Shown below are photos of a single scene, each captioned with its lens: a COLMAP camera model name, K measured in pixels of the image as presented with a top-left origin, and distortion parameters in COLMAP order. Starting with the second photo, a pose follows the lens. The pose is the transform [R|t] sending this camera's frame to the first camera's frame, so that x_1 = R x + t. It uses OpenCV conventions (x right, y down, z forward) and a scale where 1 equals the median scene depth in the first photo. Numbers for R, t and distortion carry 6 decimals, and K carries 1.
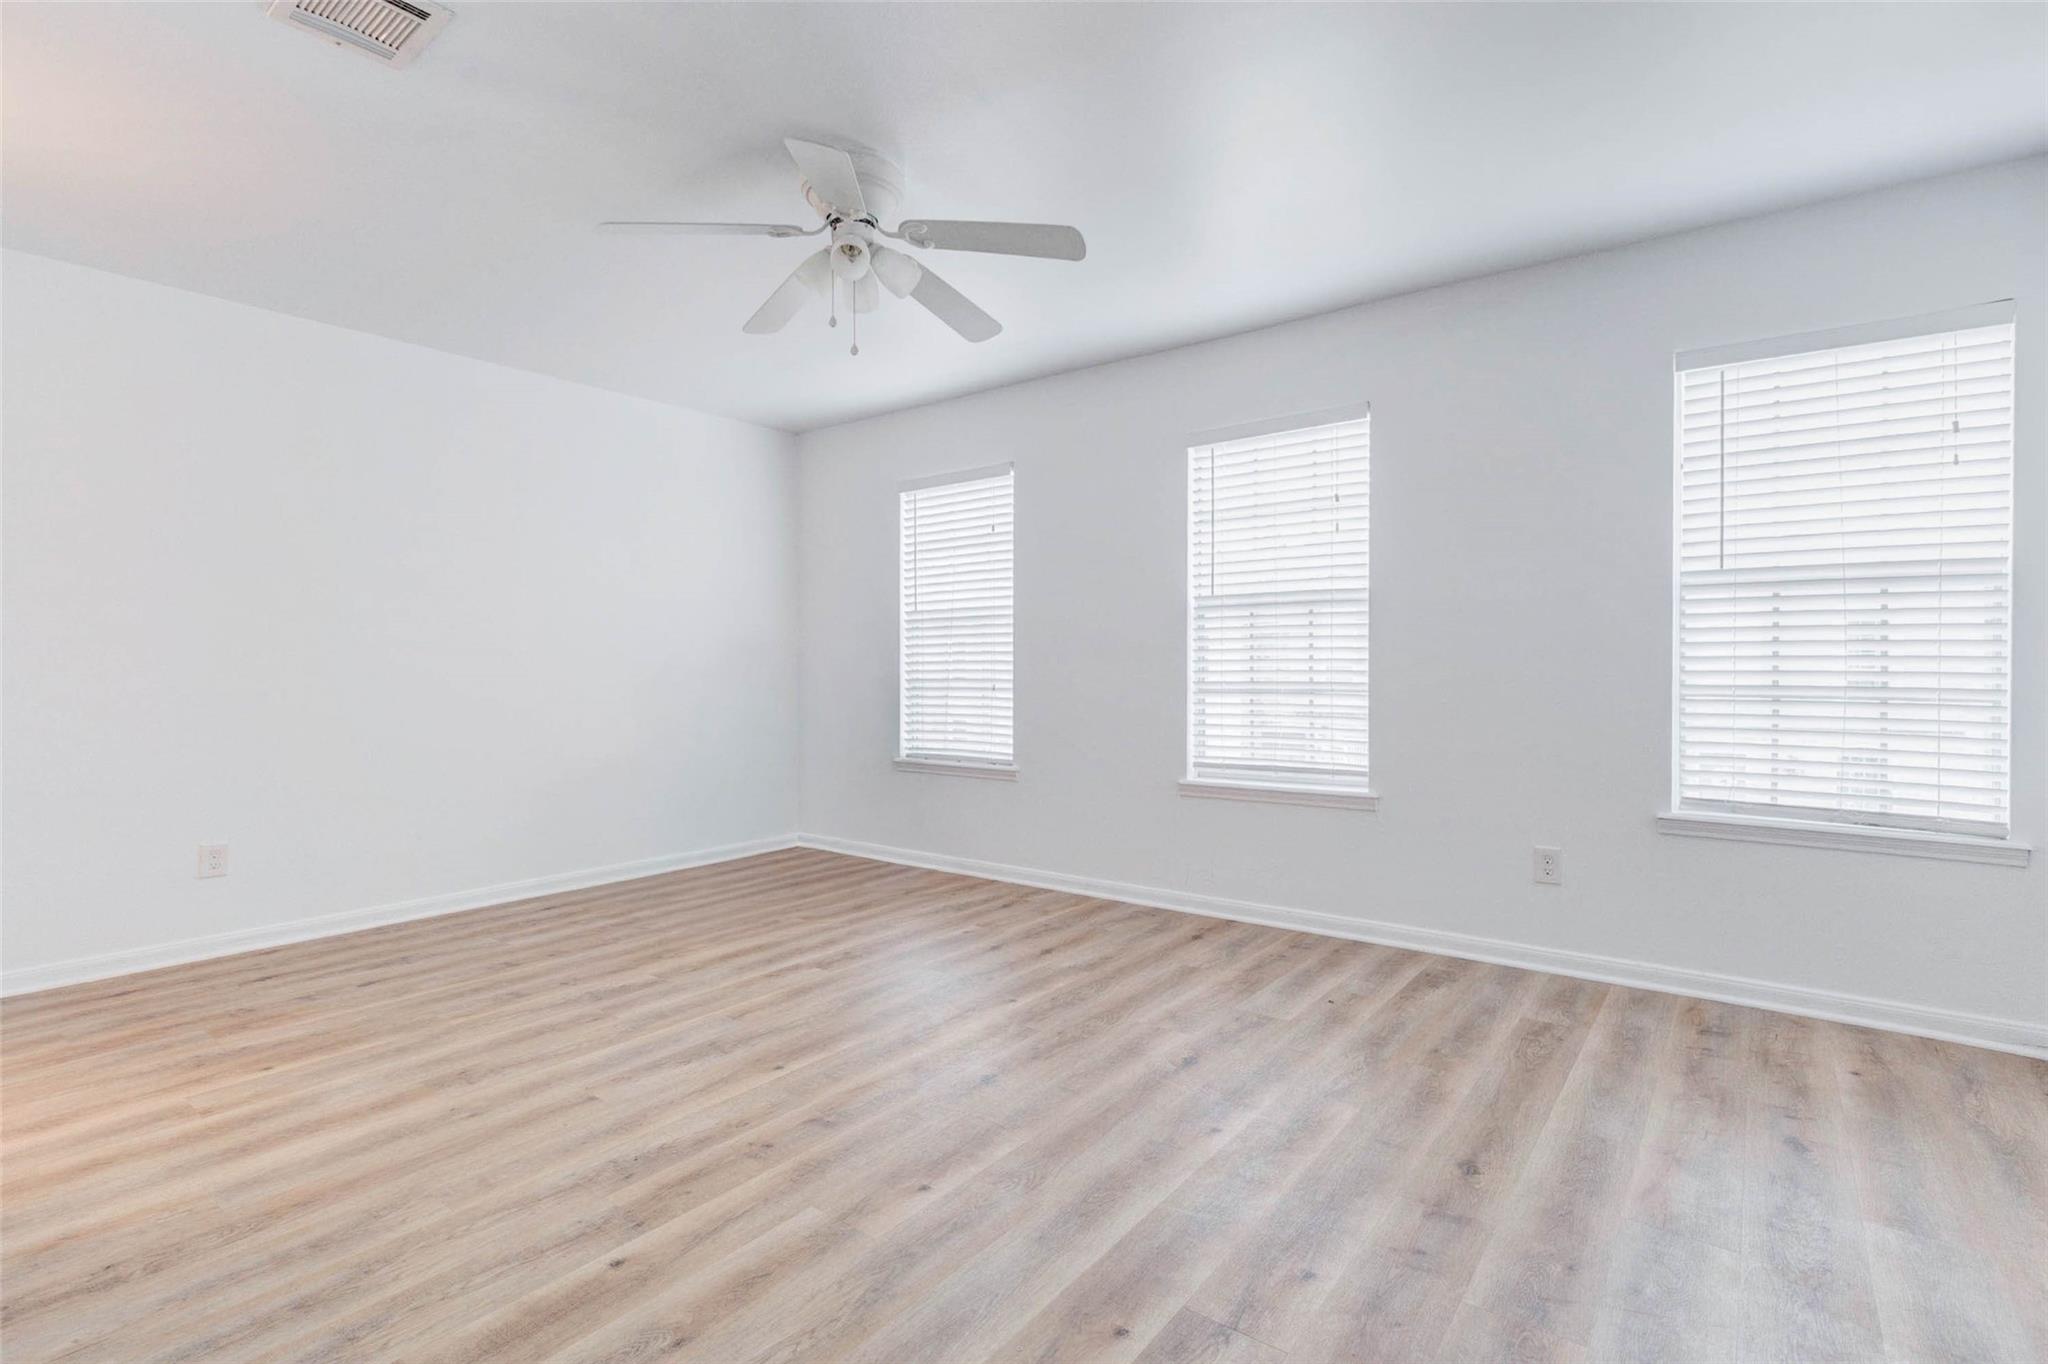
lens RADIAL K [[949.7, 0, 1025.8], [0, 949.7, 675.6], [0, 0, 1]] dist [-0.001321, 0.000022]
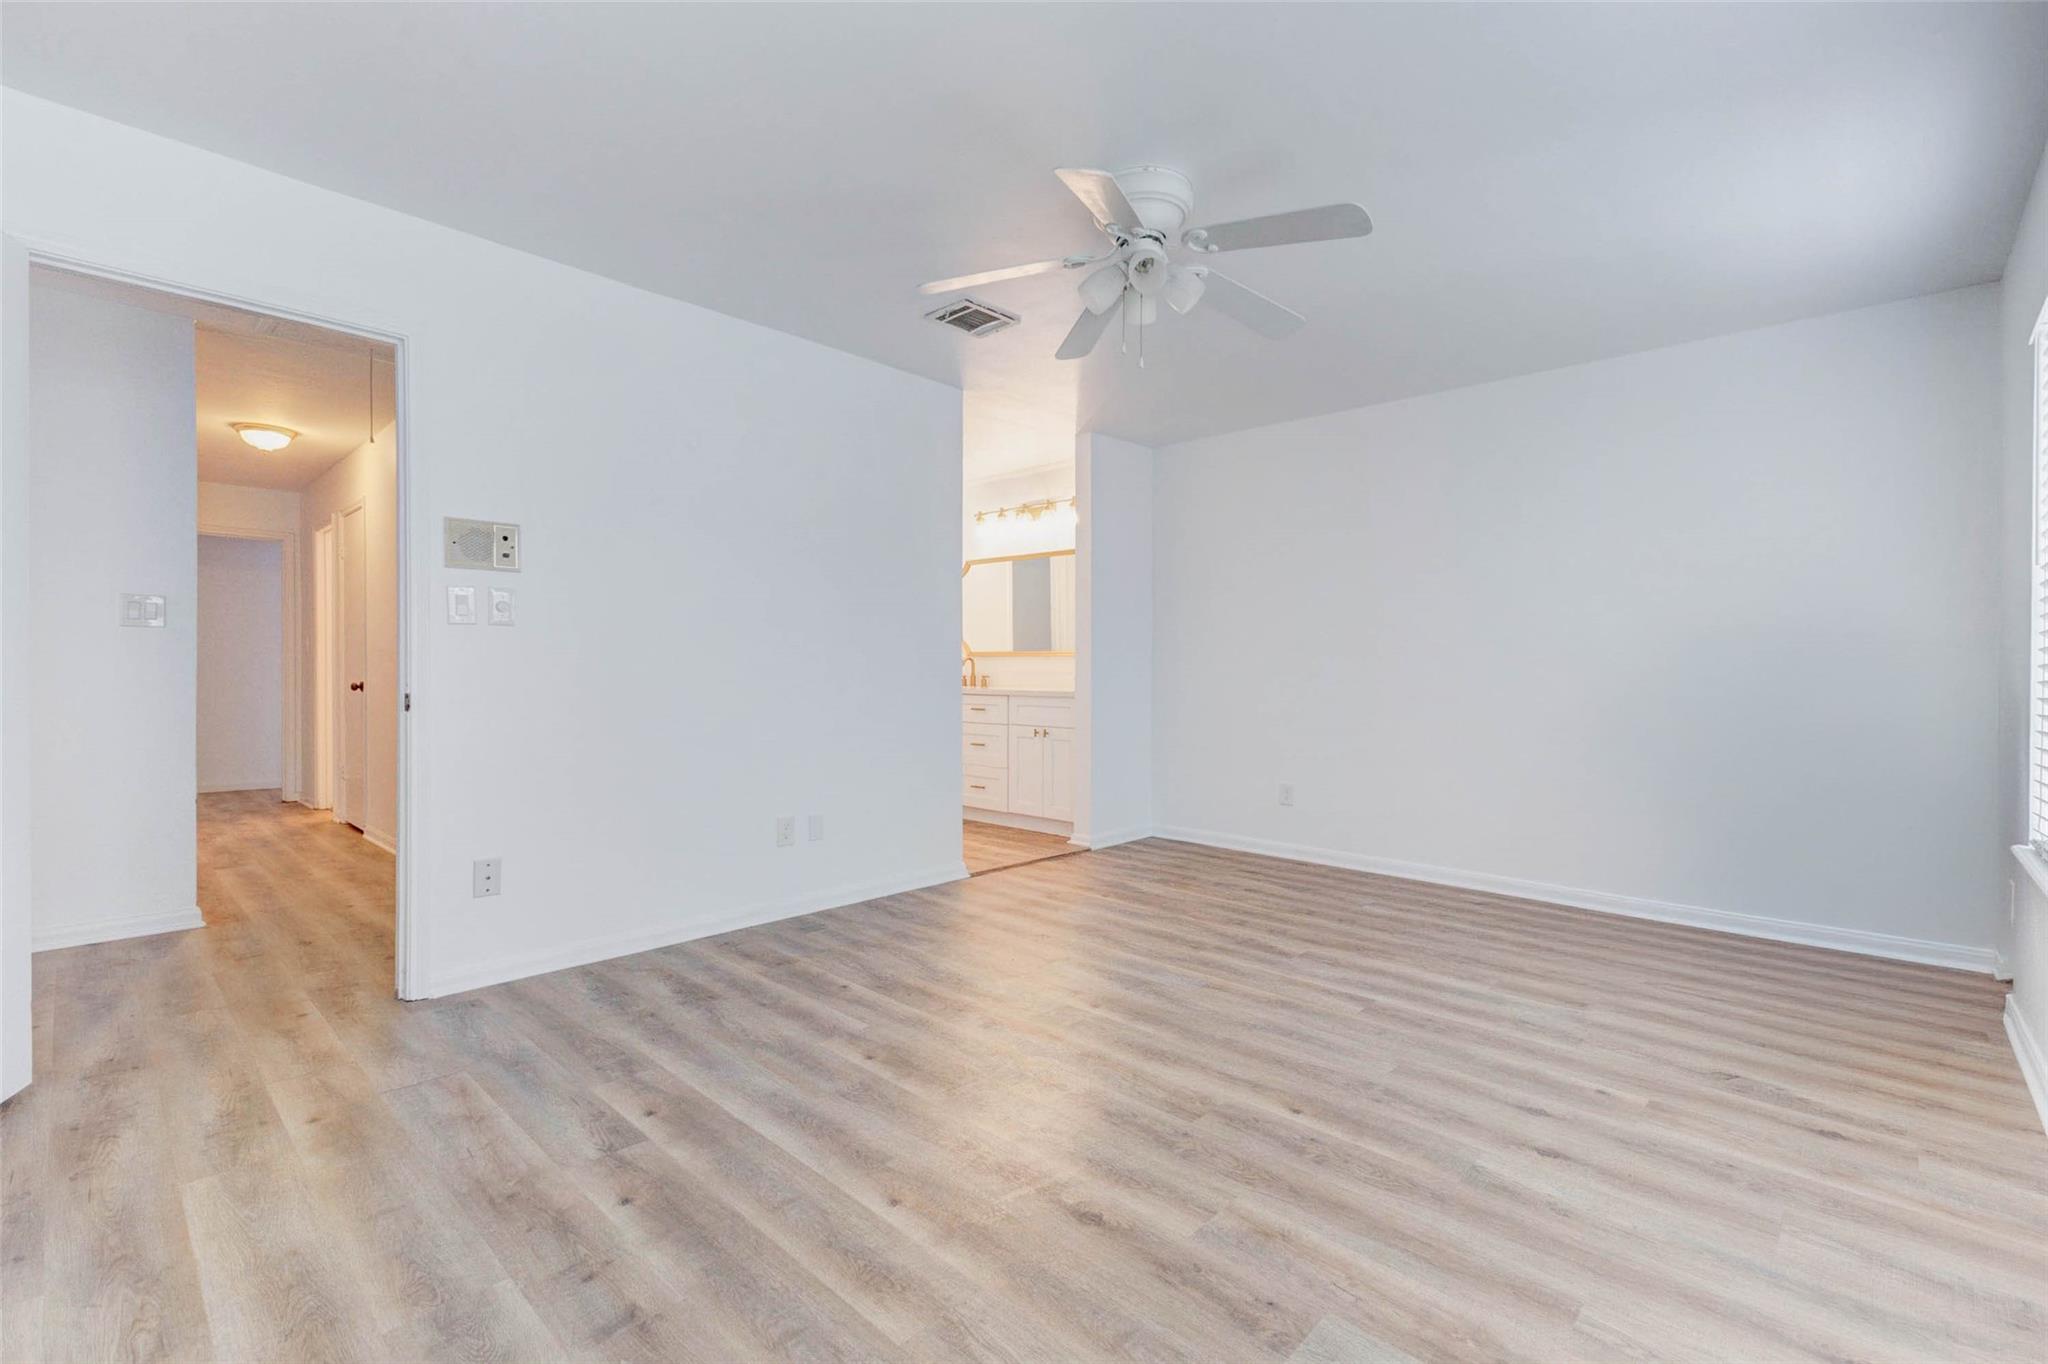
lens RADIAL K [[897.2, 0, 1026.0], [0, 897.2, 673.2], [0, 0, 1]] dist [0.003557, 0.000003]
pose [[-0.097853, 0.011114, -0.995139, 0.793777], [-0.017302, 0.999768, 0.012867, -0.010979], [0.995050, 0.018477, -0.097638, 0.950073]]
